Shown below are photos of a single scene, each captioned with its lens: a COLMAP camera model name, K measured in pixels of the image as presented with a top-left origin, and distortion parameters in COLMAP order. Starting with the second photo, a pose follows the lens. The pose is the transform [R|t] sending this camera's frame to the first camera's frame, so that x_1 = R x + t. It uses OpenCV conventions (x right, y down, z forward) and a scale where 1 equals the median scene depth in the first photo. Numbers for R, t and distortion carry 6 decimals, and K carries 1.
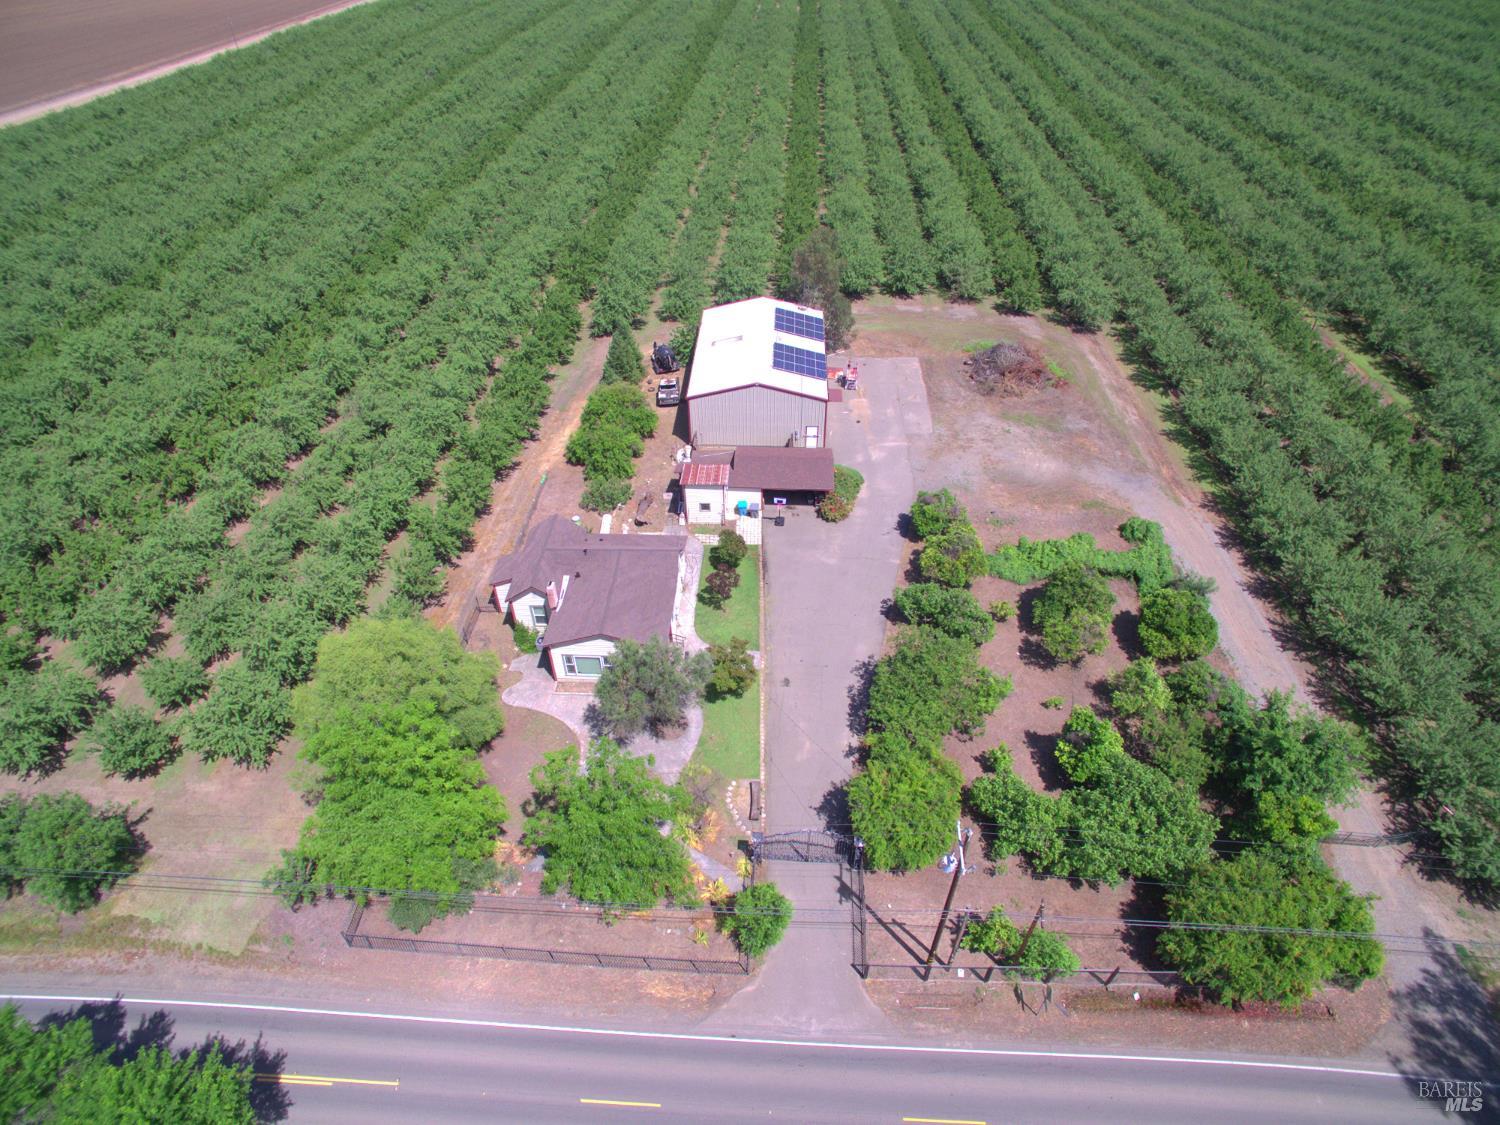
lens RADIAL K [[869.2, 0, 746.3], [0, 869.2, 569.3], [0, 0, 1]] dist [-0.121924, 0.085989]
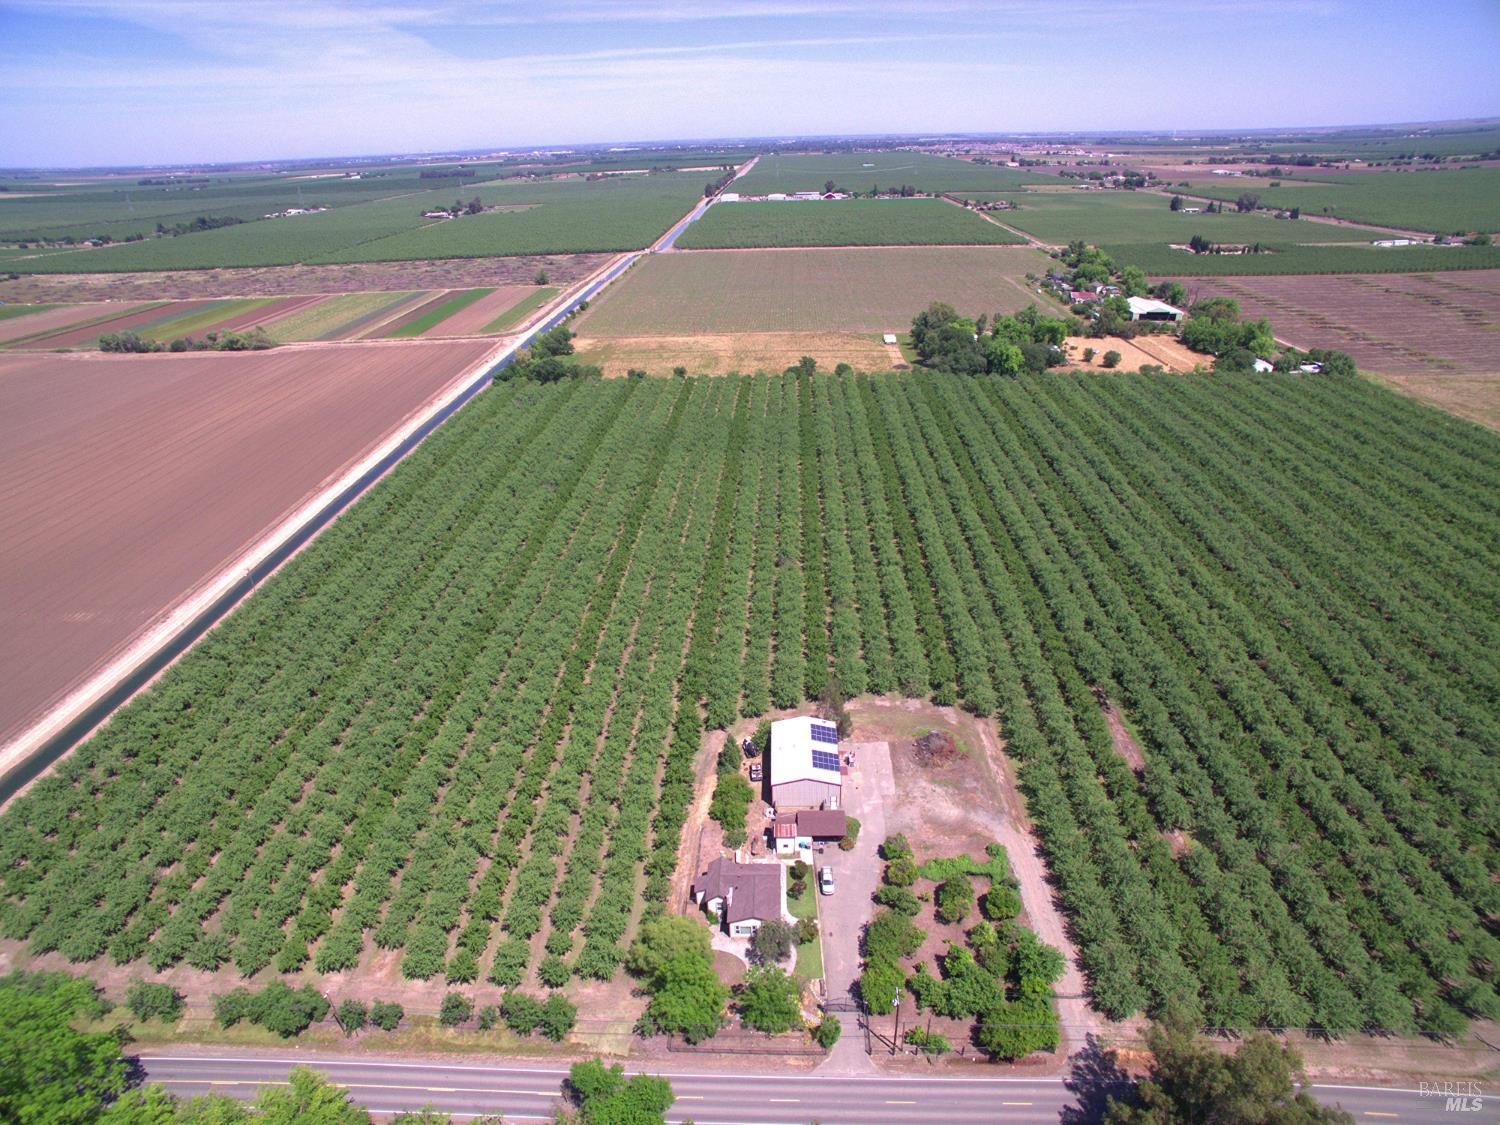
lens RADIAL K [[863.5, 0, 750.0], [0, 863.5, 562.5], [0, 0, 1]] dist [-0.114618, 0.084847]
pose [[0.999643, -0.025882, 0.006566, -0.152288], [0.026701, 0.967376, -0.251933, -0.255940], [0.000168, 0.252018, 0.967722, -1.372613]]
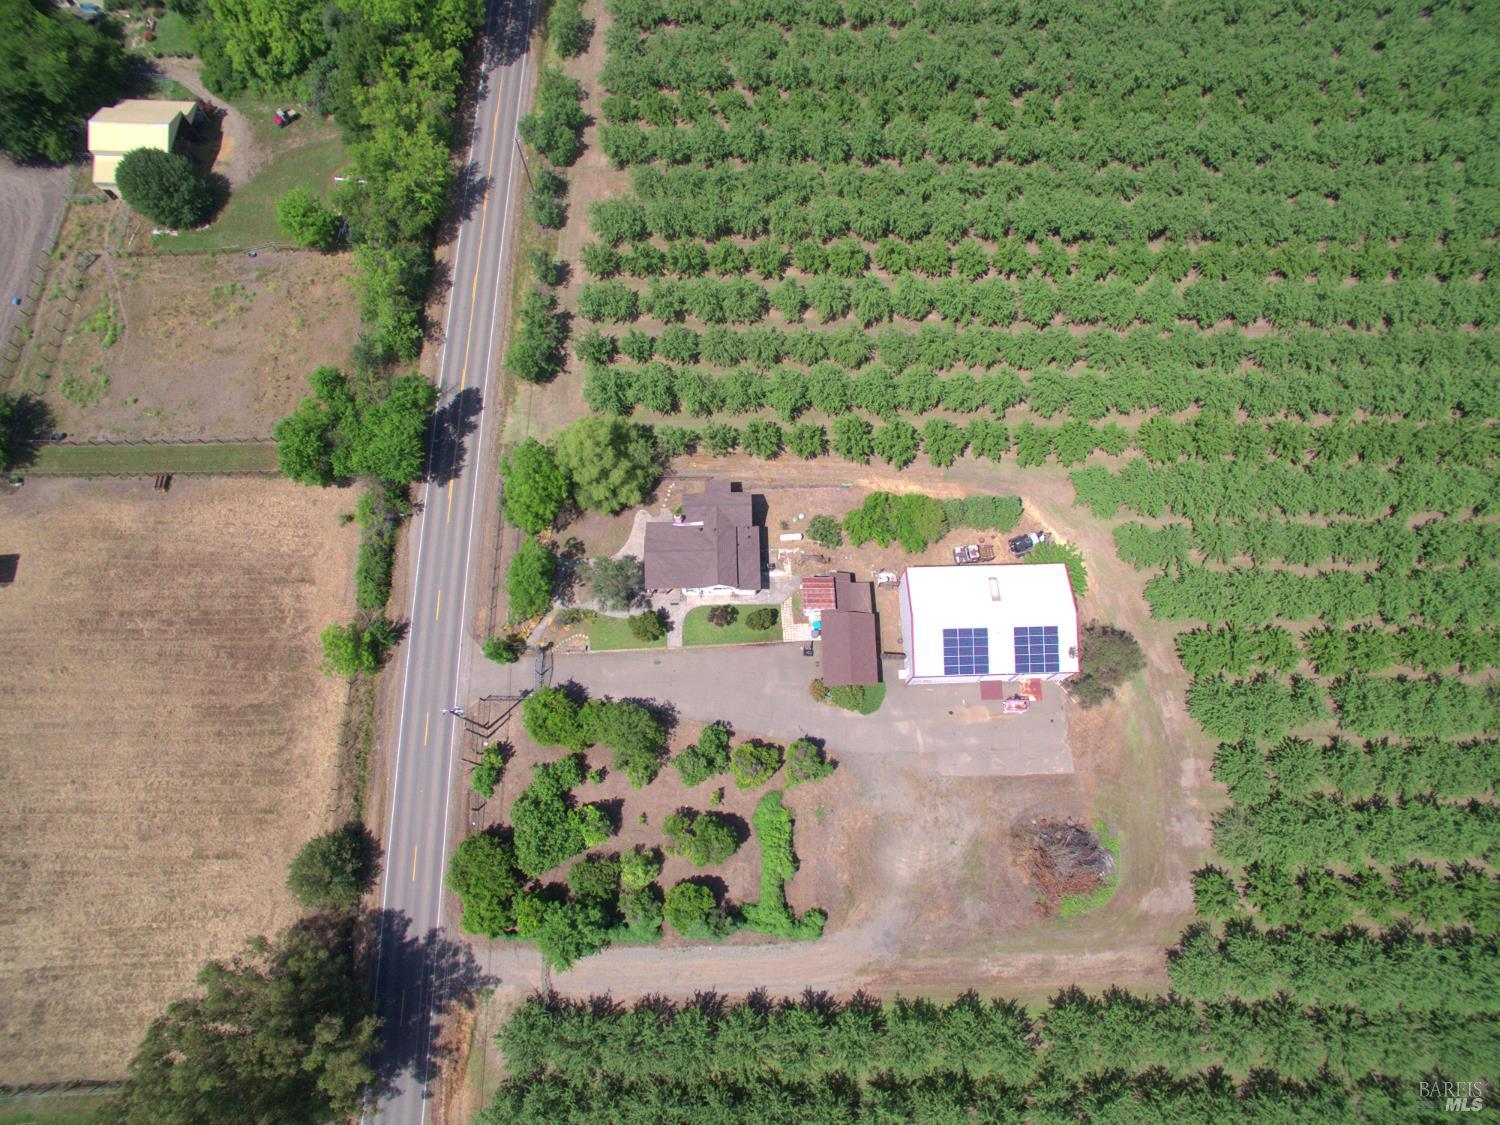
lens RADIAL K [[863.5, 0, 750.0], [0, 863.5, 562.5], [0, 0, 1]] dist [-0.114618, 0.084847]
pose [[0.065480, 0.952408, -0.297709, 0.369746], [-0.650378, 0.267006, 0.711137, -1.230694], [0.756783, 0.147058, 0.636909, 0.018677]]
